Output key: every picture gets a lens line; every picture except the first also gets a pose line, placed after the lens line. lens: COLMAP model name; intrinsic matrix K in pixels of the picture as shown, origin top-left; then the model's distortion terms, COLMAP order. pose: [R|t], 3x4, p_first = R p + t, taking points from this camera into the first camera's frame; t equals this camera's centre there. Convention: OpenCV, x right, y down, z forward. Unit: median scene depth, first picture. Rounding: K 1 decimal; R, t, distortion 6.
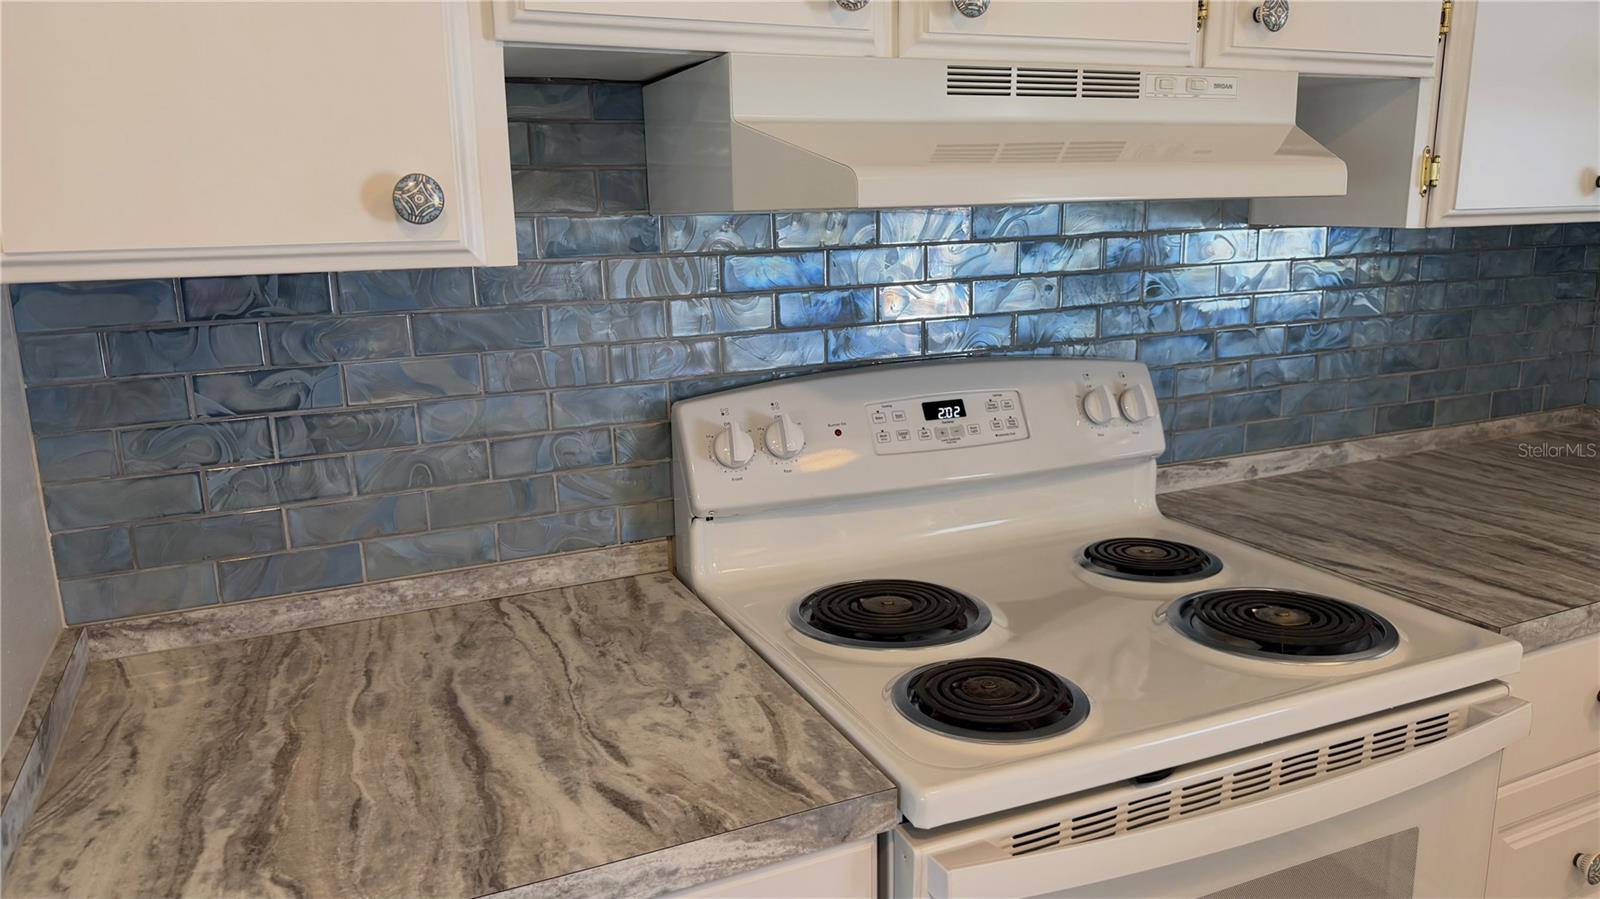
lens RADIAL K [[1115.4, 0, 798.3], [0, 1115.4, 461.6], [0, 0, 1]] dist [0.141369, -0.246952]
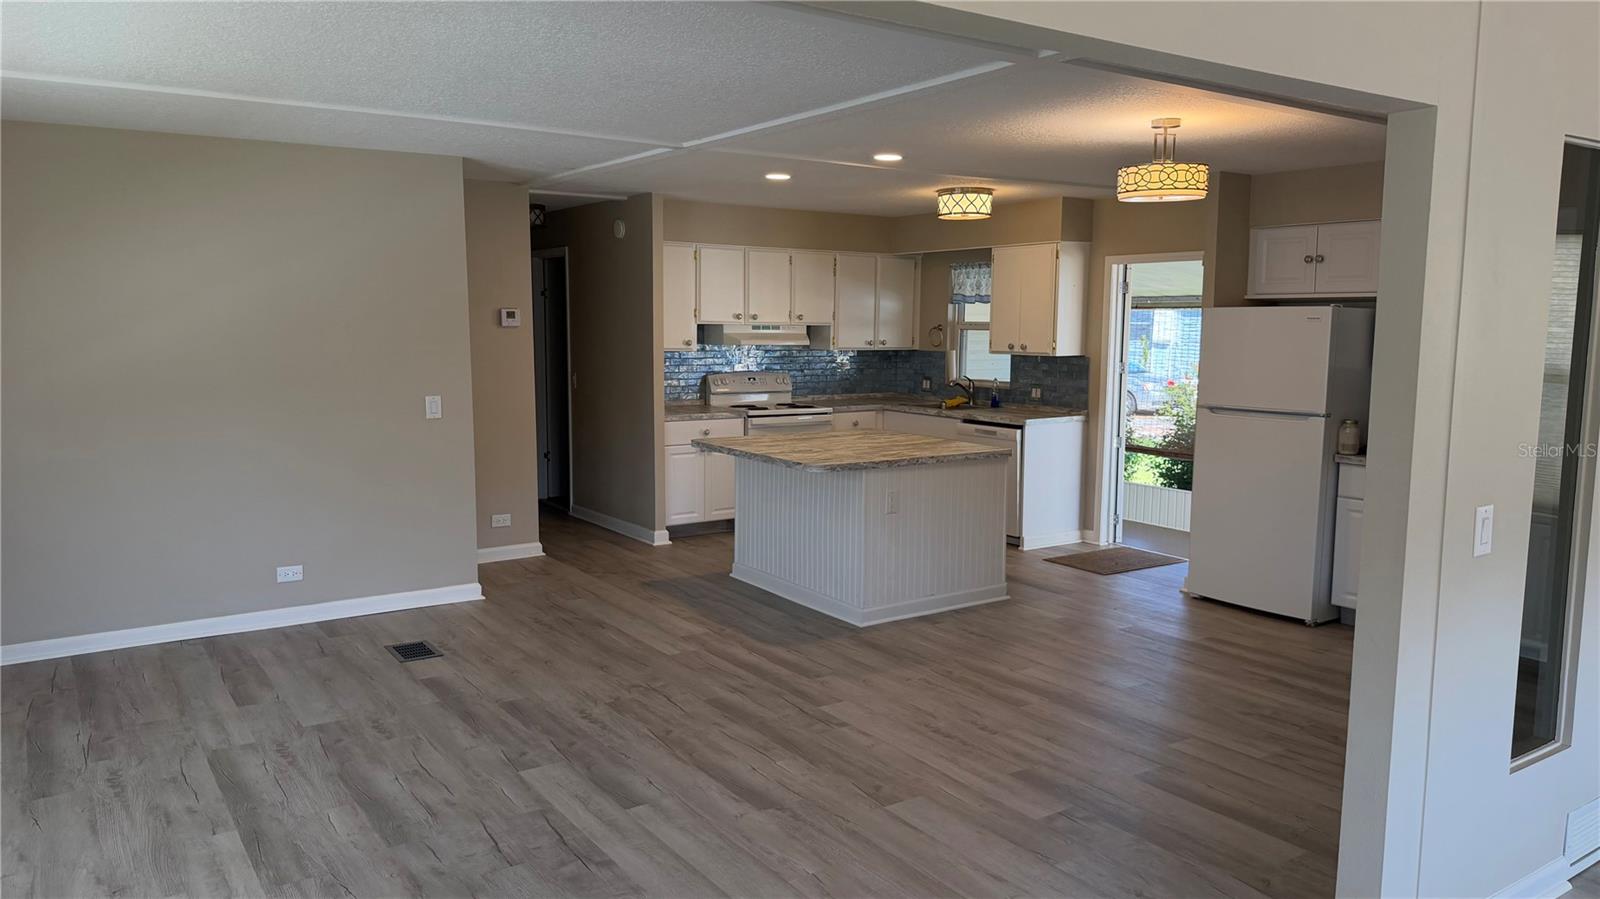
lens RADIAL K [[1115.4, 0, 798.3], [0, 1115.4, 461.6], [0, 0, 1]] dist [0.141369, -0.246952]
pose [[0.984408, 0.003462, 0.175868, -0.616353], [0.015413, 0.994263, -0.105844, 0.948094], [-0.175226, 0.106905, 0.978707, -4.427395]]
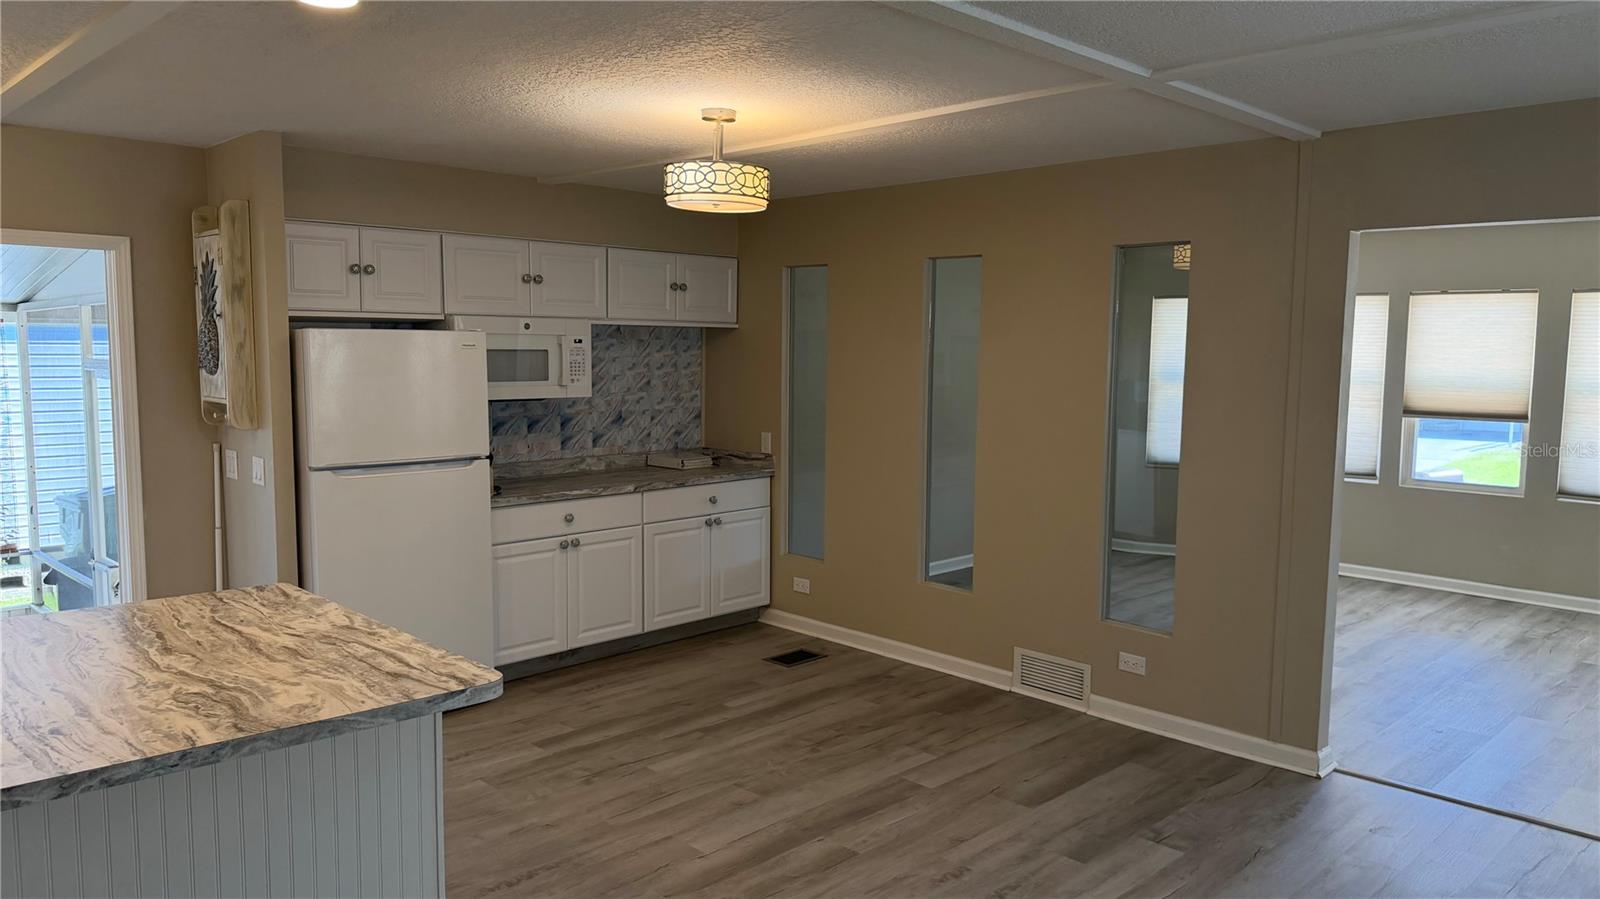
lens RADIAL K [[1115.4, 0, 798.3], [0, 1115.4, 461.6], [0, 0, 1]] dist [0.141369, -0.246952]
pose [[-0.350125, -0.079657, 0.933310, -1.538512], [0.213619, 0.963331, 0.162357, 0.136008], [-0.912019, 0.256218, -0.320271, -0.979982]]
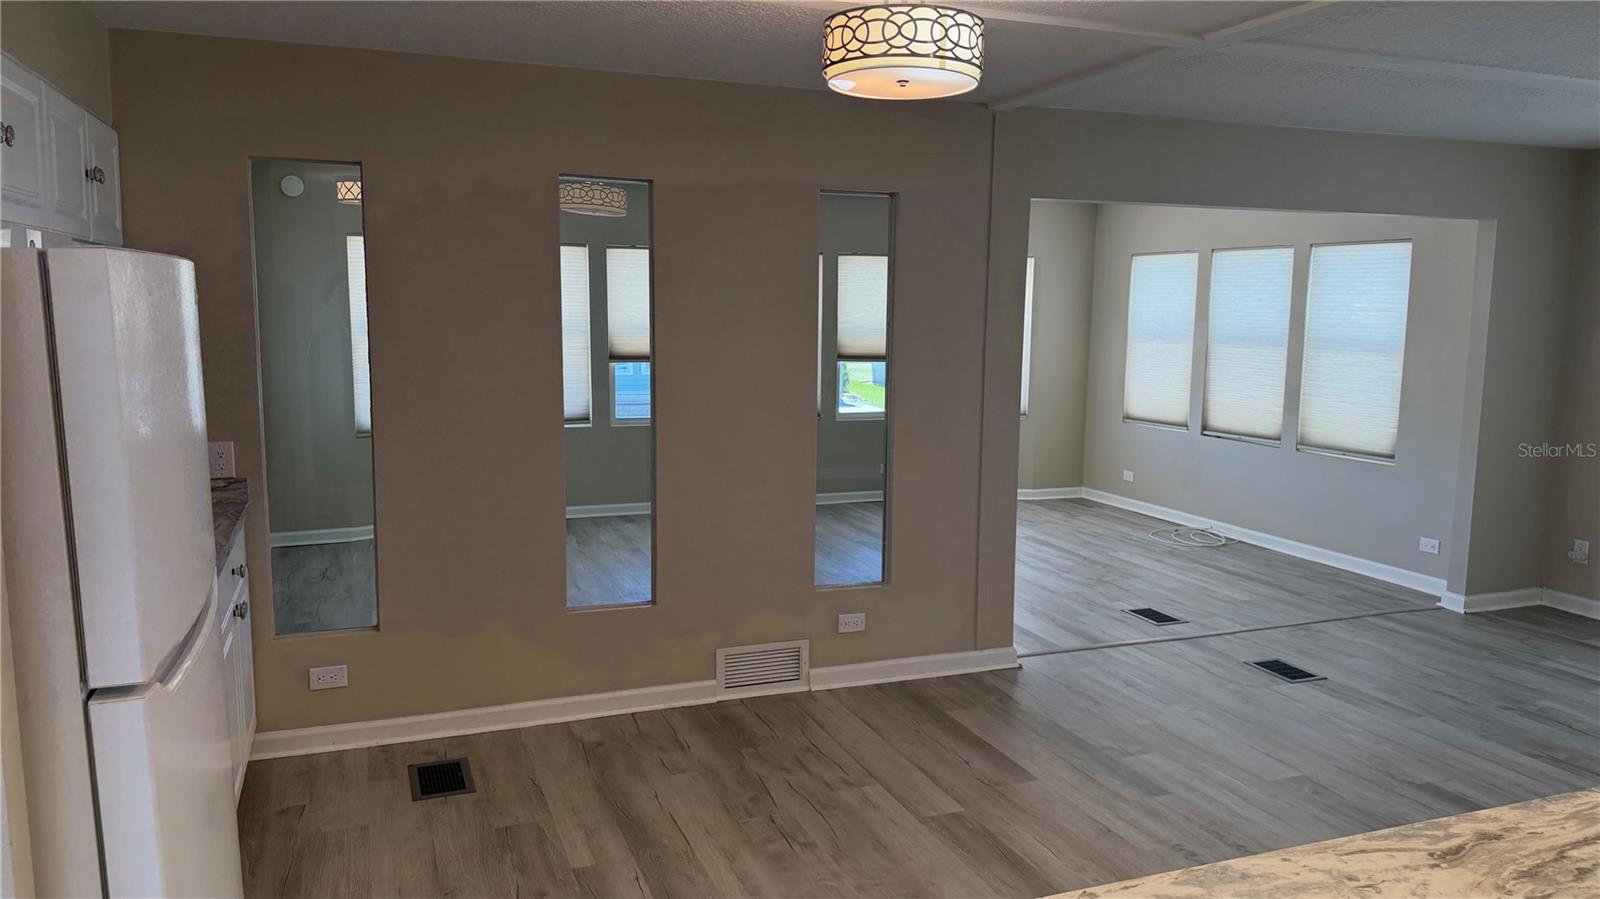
lens RADIAL K [[1110.4, 0, 800.0], [0, 1110.4, 449.5], [0, 0, 1]] dist [0.146127, -0.239151]
pose [[-0.998438, 0.005408, 0.055603, 0.910281], [0.024789, 0.934840, 0.354203, -0.133649], [-0.050064, 0.355028, -0.933514, -0.036028]]
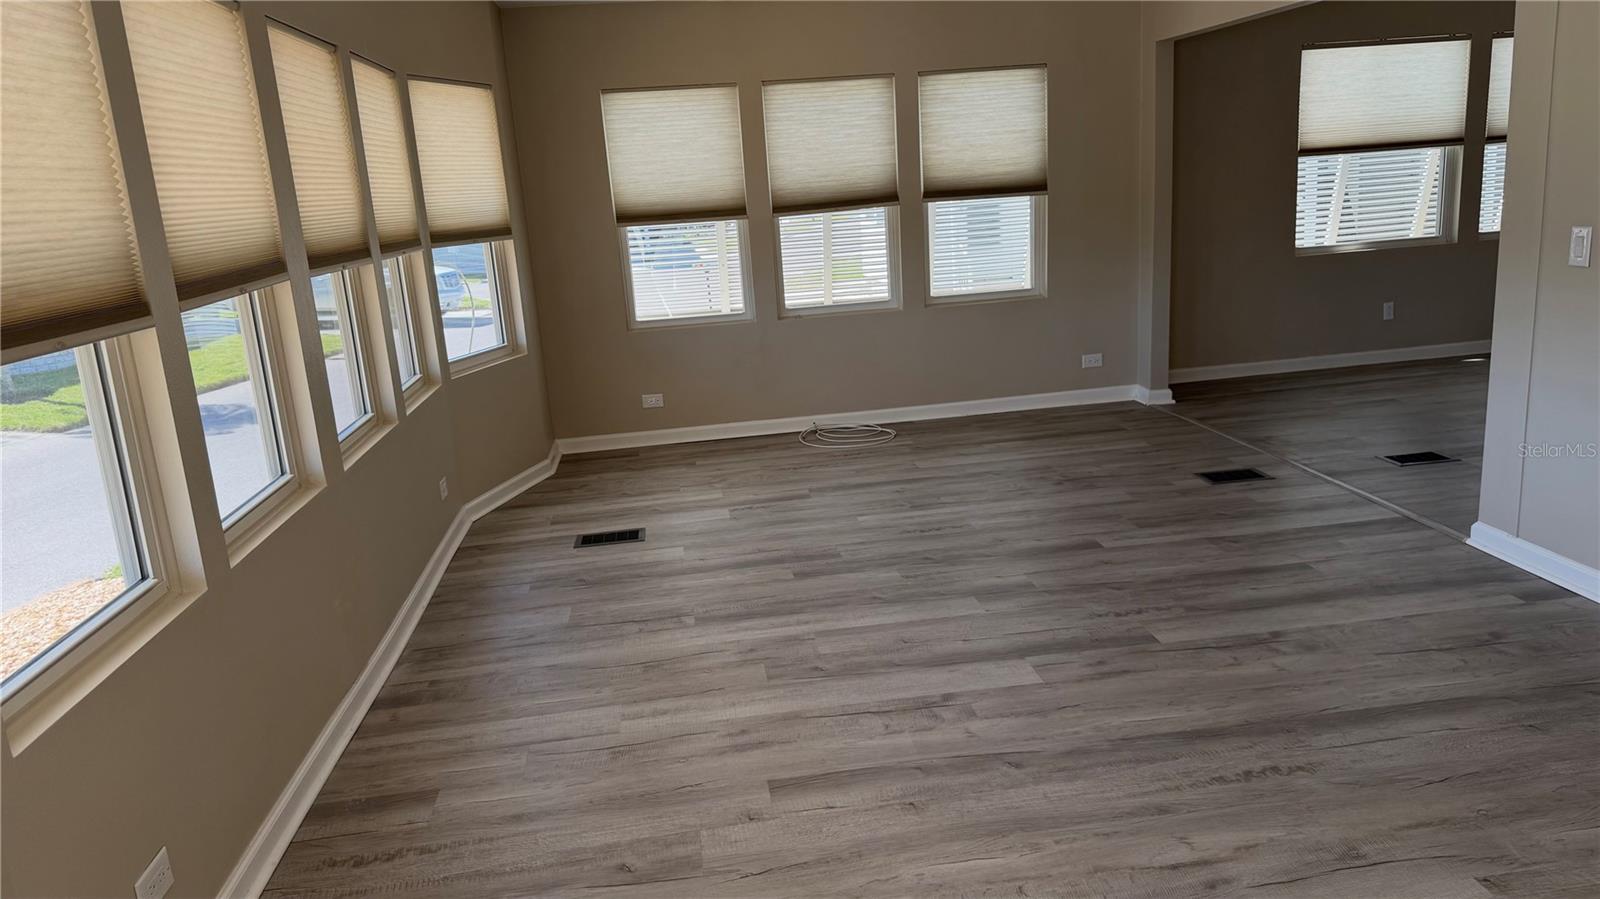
lens RADIAL K [[1115.4, 0, 798.3], [0, 1115.4, 461.6], [0, 0, 1]] dist [0.141369, -0.246952]
pose [[-0.283048, 0.272204, -0.919668, 3.280446], [-0.150184, 0.934473, 0.322809, 0.794613], [0.947274, 0.229490, -0.223620, -3.767176]]
